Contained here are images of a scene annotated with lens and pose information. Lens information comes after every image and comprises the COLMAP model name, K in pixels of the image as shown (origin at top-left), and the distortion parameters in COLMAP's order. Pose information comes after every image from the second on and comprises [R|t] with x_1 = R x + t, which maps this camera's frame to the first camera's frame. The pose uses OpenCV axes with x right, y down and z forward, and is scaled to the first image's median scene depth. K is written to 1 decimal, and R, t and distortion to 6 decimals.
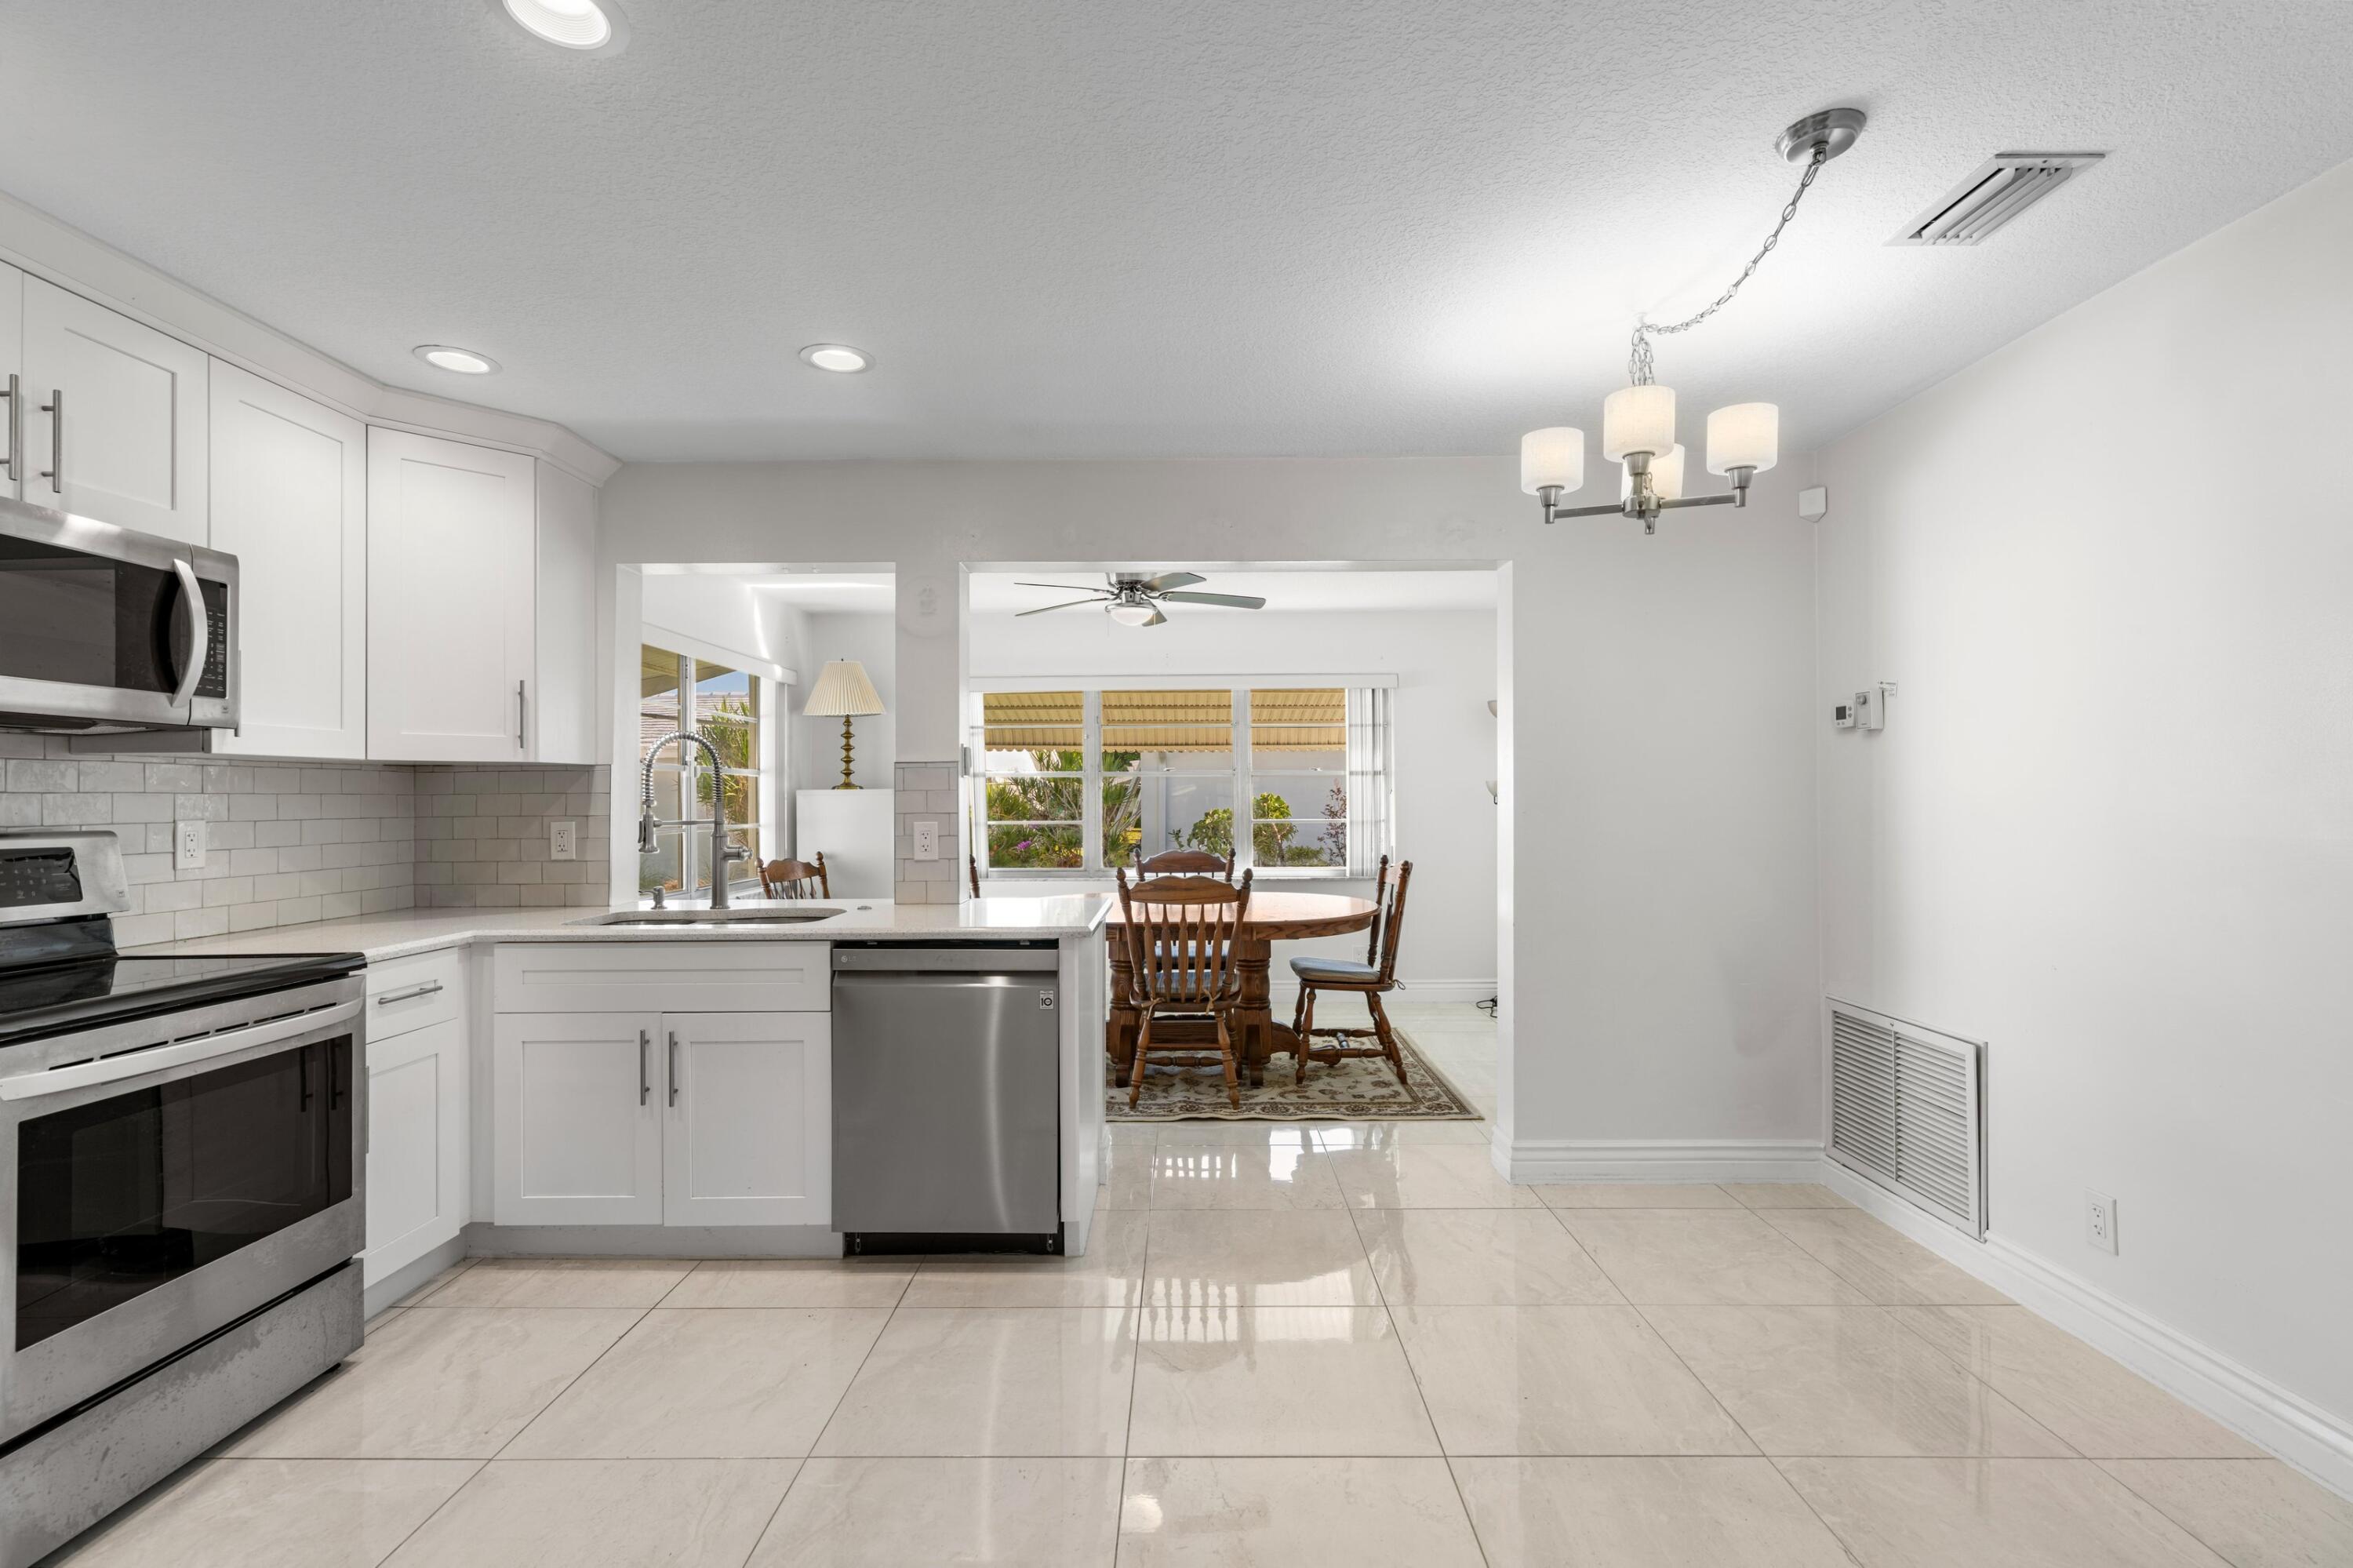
lens RADIAL K [[1061.1, 0, 1176.5], [0, 1061.1, 784.0], [0, 0, 1]] dist [-0.002317, 0.001043]
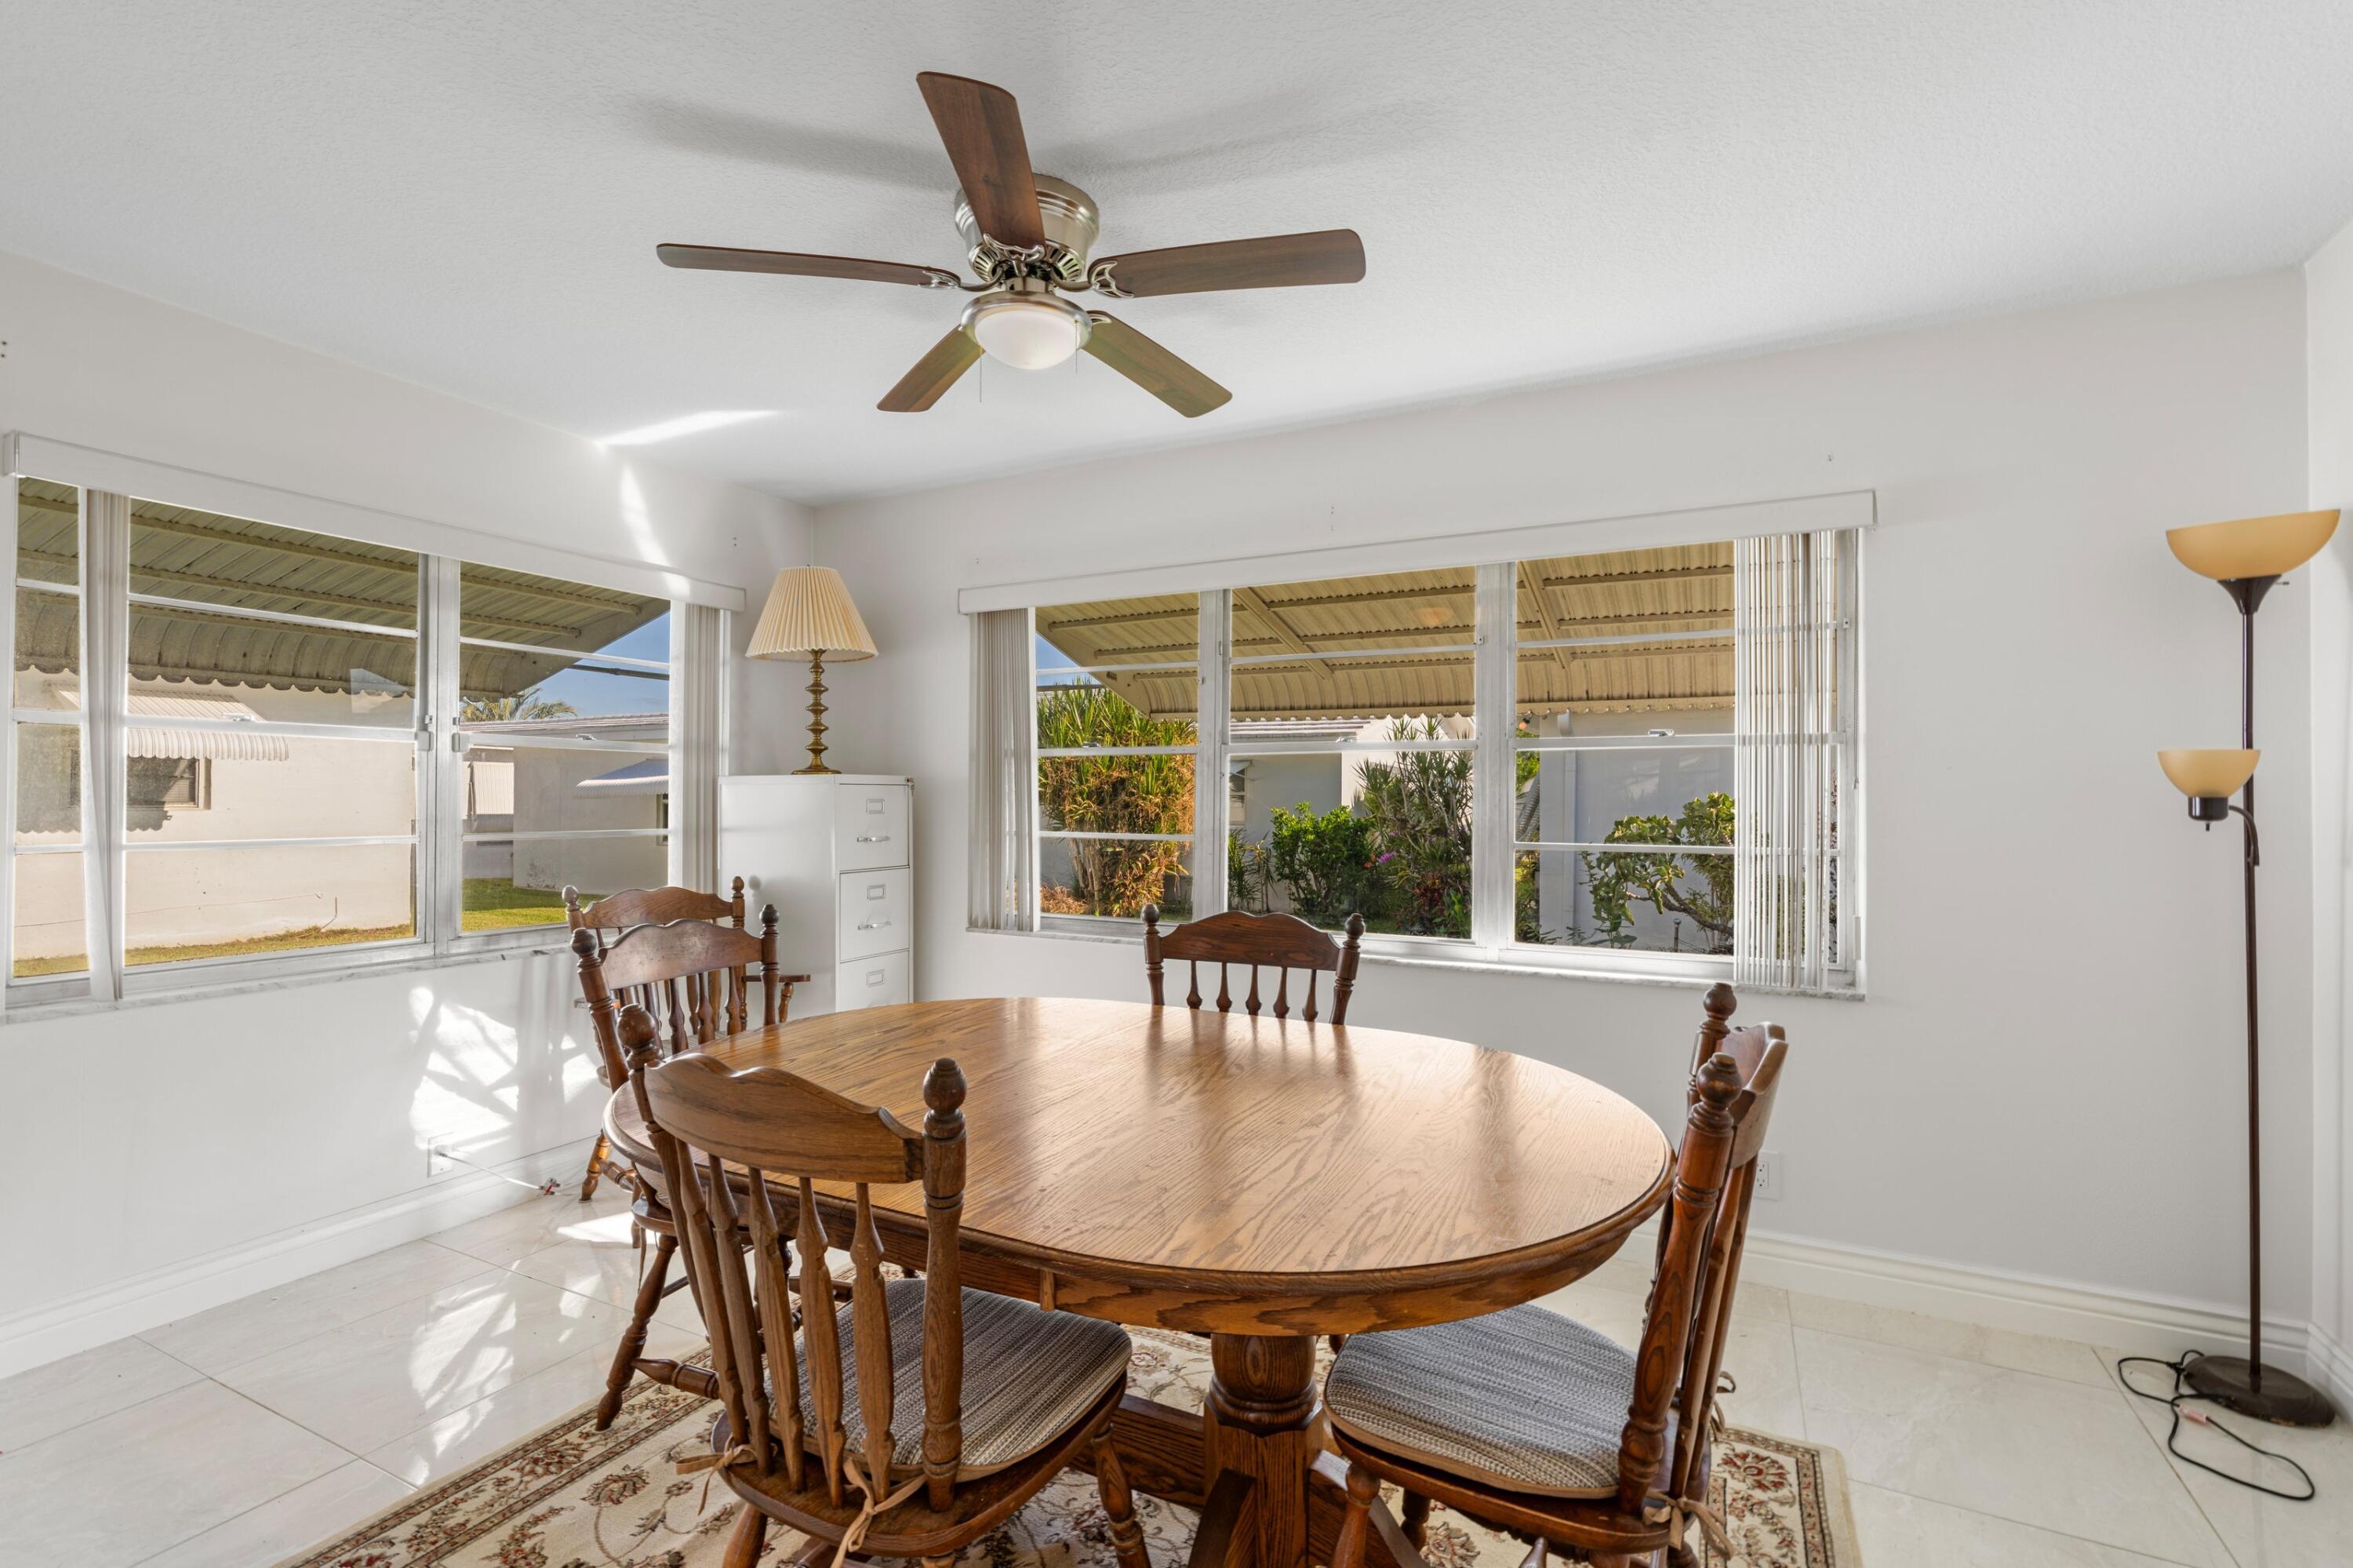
lens RADIAL K [[1061.1, 0, 1176.5], [0, 1061.1, 784.0], [0, 0, 1]] dist [-0.002317, 0.001043]
pose [[0.893931, 0.004177, -0.448184, 0.339422], [-0.004284, 0.999991, 0.000774, 0.018488], [0.448183, 0.001228, 0.893941, 1.172488]]
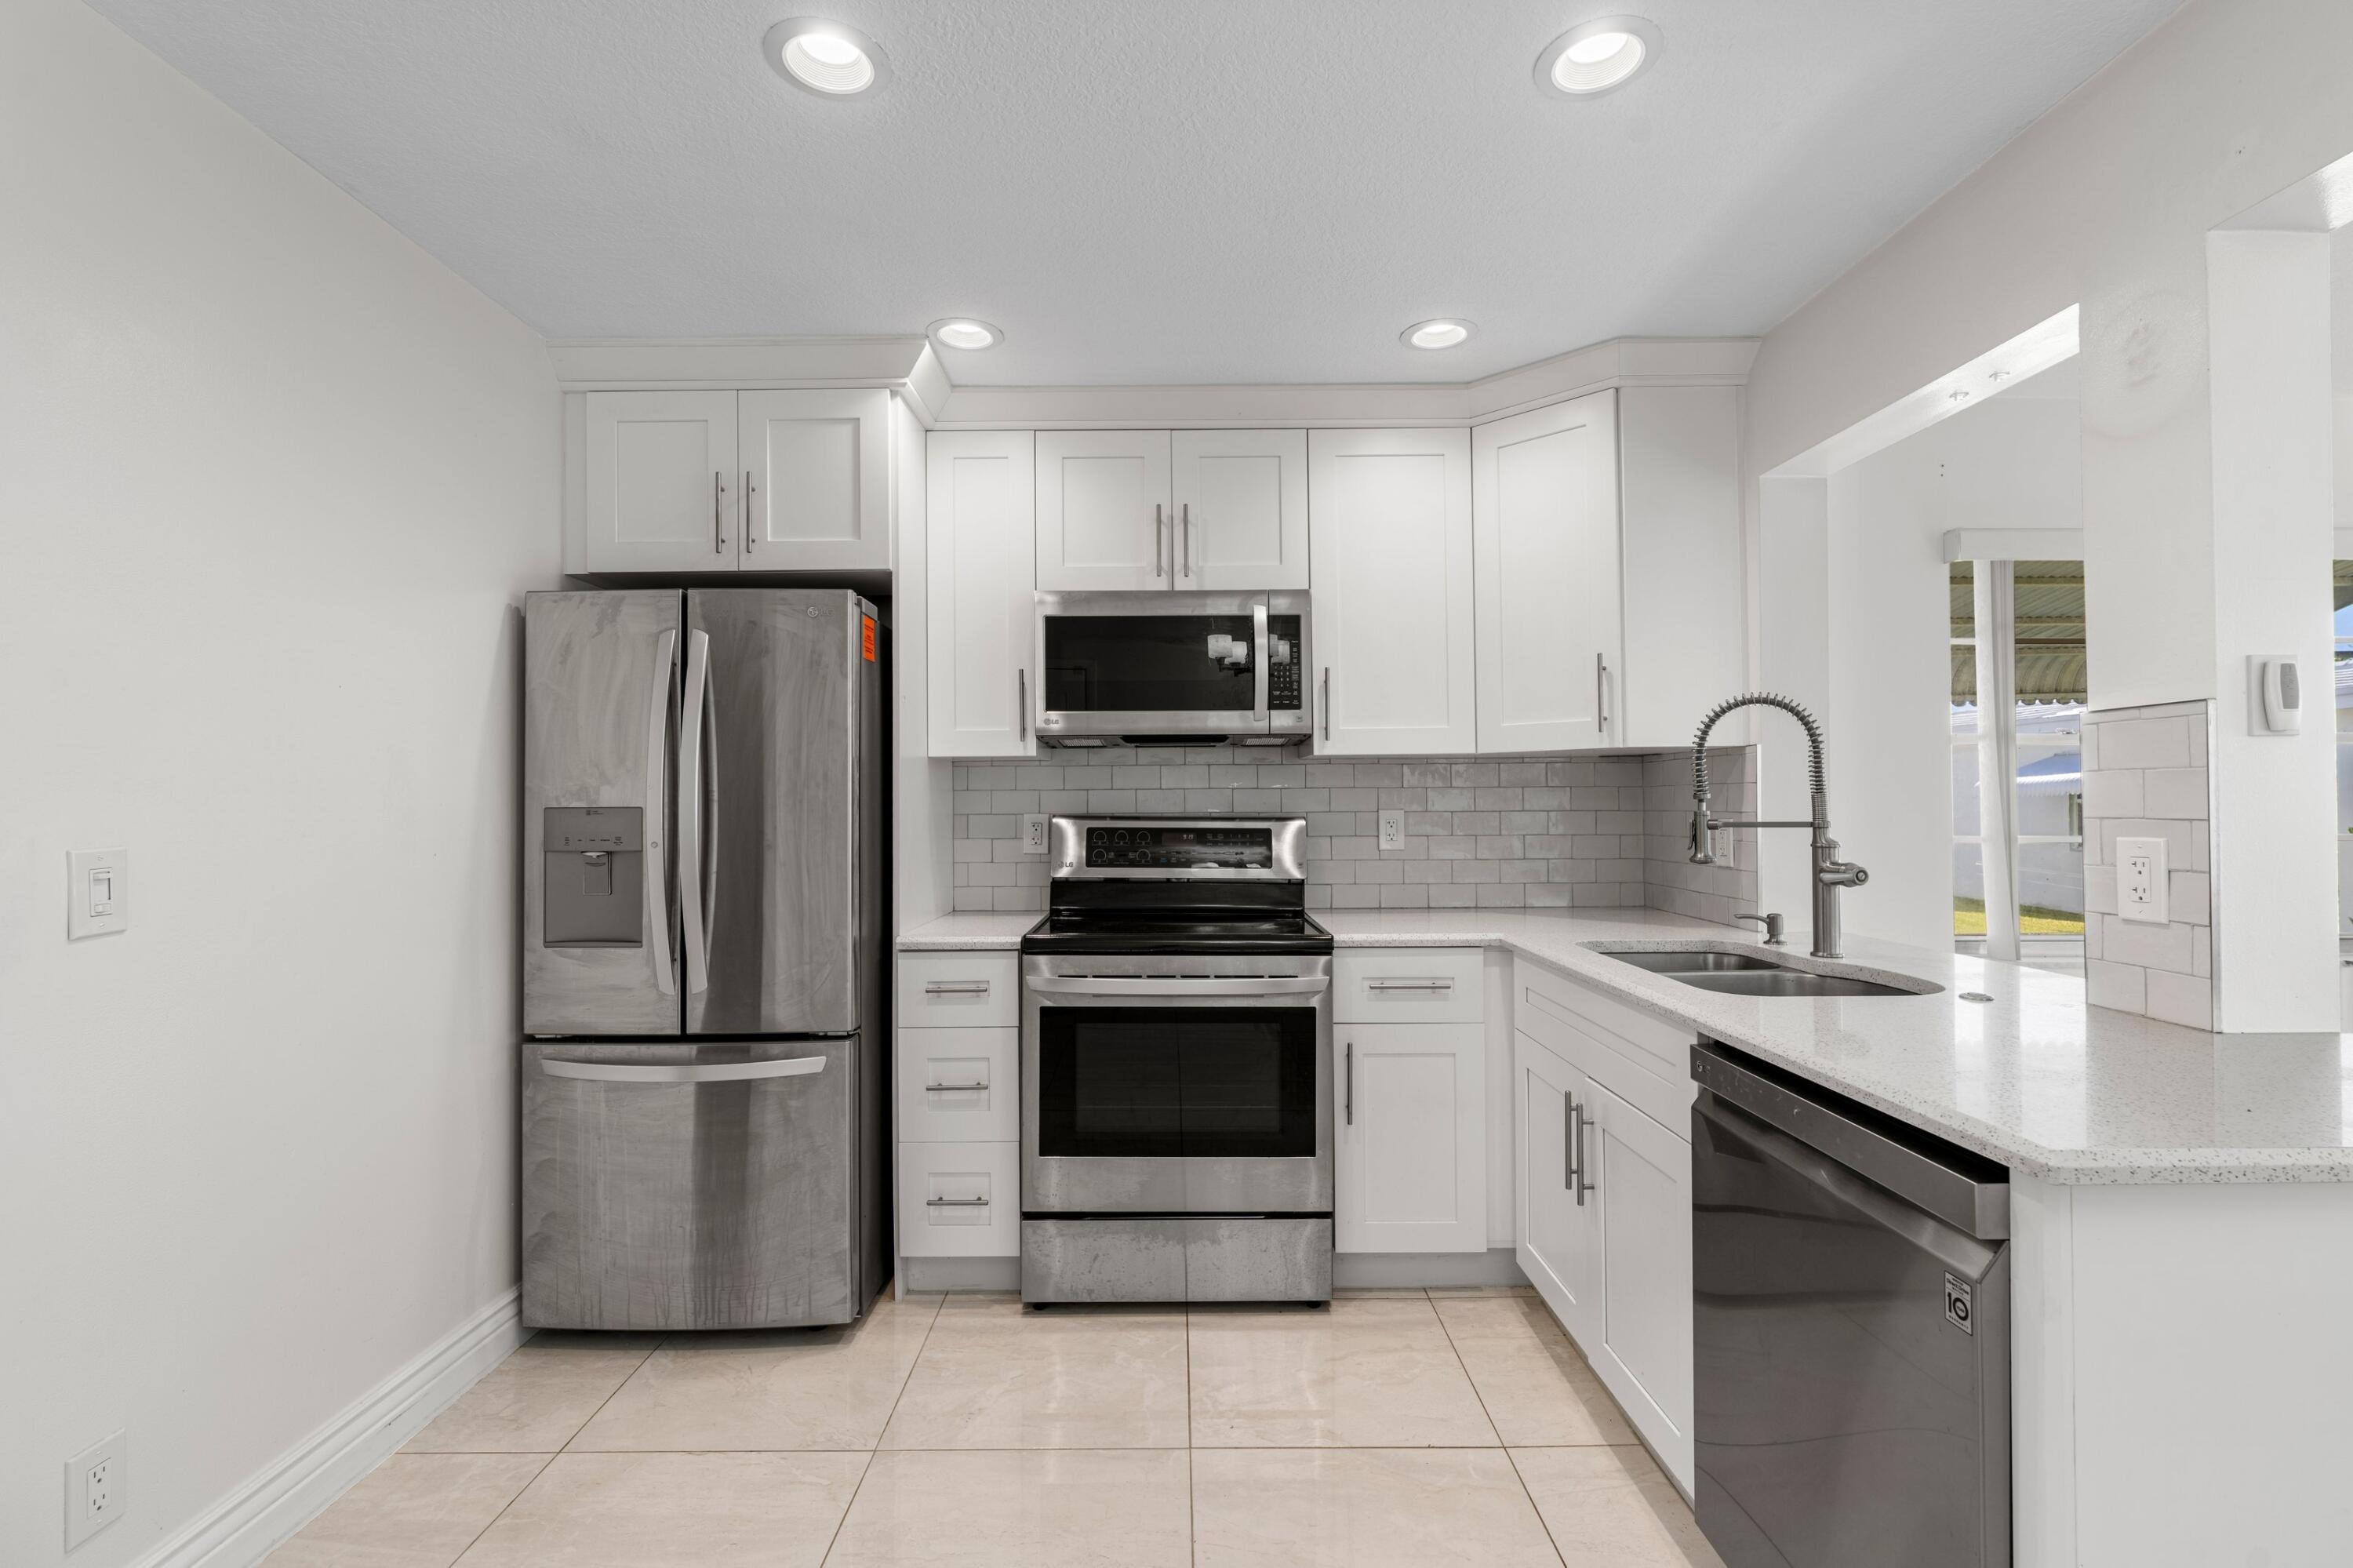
lens RADIAL K [[1061.1, 0, 1176.5], [0, 1061.1, 784.0], [0, 0, 1]] dist [-0.002317, 0.001043]
pose [[0.016908, -0.009192, -0.999815, 0.260068], [0.019700, 0.999767, -0.008858, 0.010192], [0.999663, -0.019546, 0.017085, 0.697115]]
